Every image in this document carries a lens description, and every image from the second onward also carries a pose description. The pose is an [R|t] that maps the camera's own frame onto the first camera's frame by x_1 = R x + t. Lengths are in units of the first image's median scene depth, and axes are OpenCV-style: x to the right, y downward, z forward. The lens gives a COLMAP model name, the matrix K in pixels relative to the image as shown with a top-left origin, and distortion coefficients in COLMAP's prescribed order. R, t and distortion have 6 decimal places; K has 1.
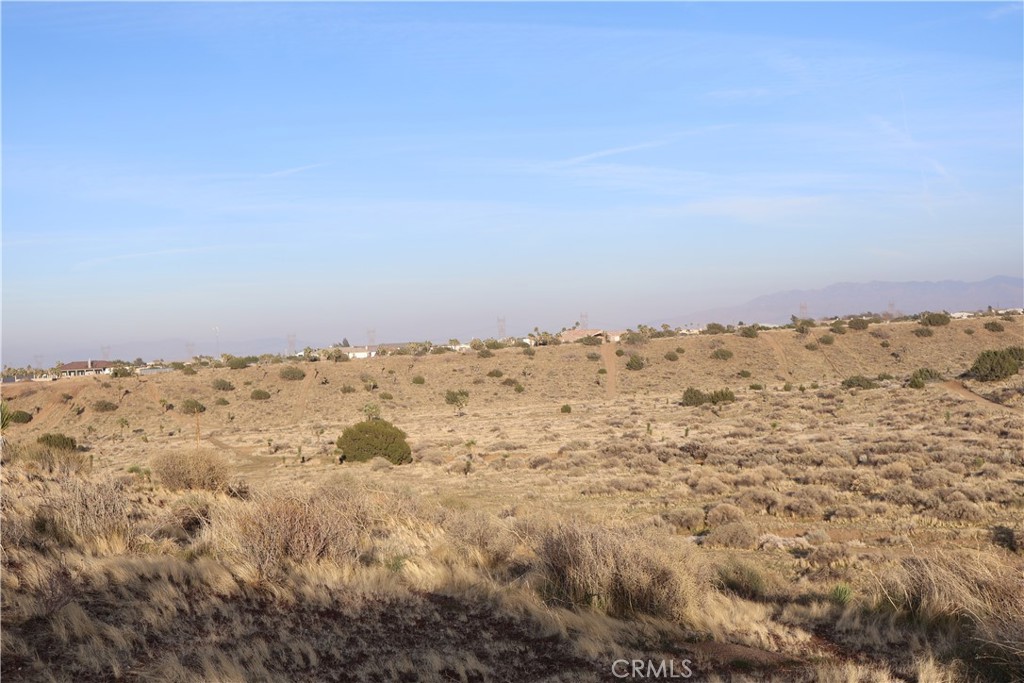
lens RADIAL K [[1406.1, 0, 536.2], [0, 1406.1, 326.7], [0, 0, 1]] dist [0.006717, 0.000000]
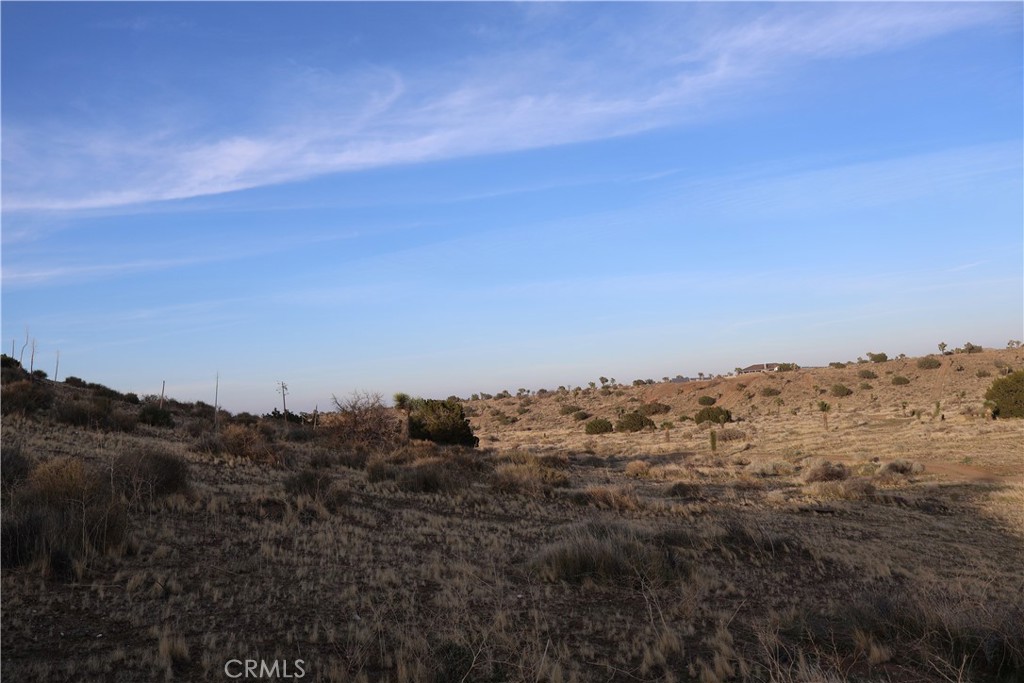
lens RADIAL K [[850.1, 0, 523.6], [0, 850.1, 336.6], [0, 0, 1]] dist [0.003680, 0.005637]
pose [[0.814353, -0.061074, -0.577147, -0.040022], [0.040706, 0.998009, -0.048173, 0.034318], [0.578940, 0.015737, 0.815218, 0.239672]]
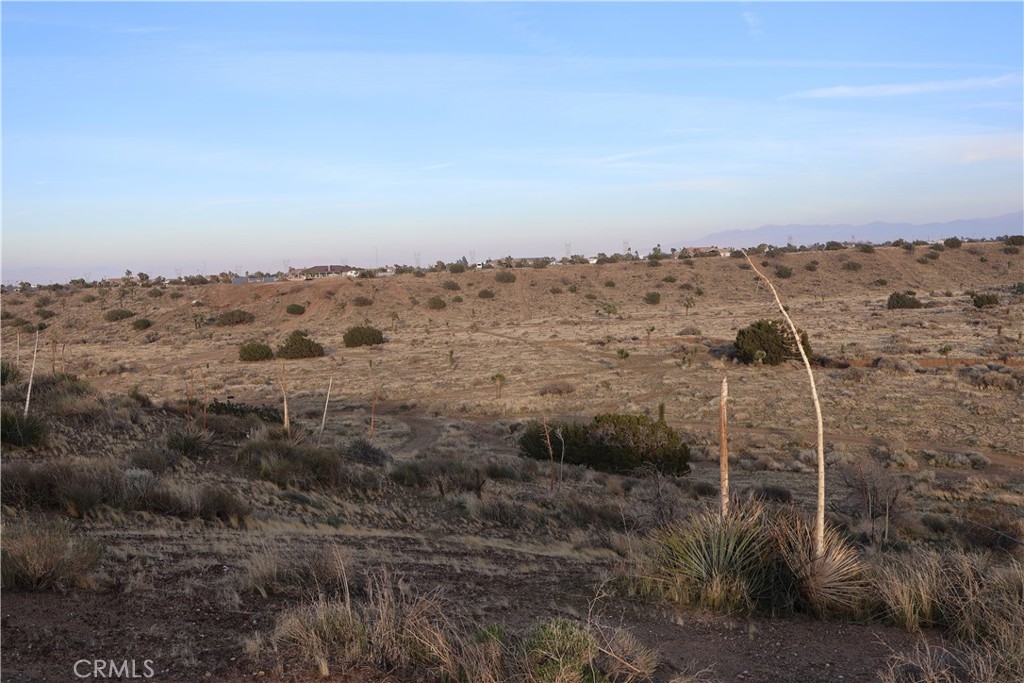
lens RADIAL K [[924.3, 0, 503.4], [0, 924.3, 346.0], [0, 0, 1]] dist [0.011556, 0.001026]
pose [[0.999045, 0.016359, -0.040512, -0.154931], [-0.012278, 0.995011, 0.099006, 0.014810], [0.041929, -0.098414, 0.994262, 0.220942]]
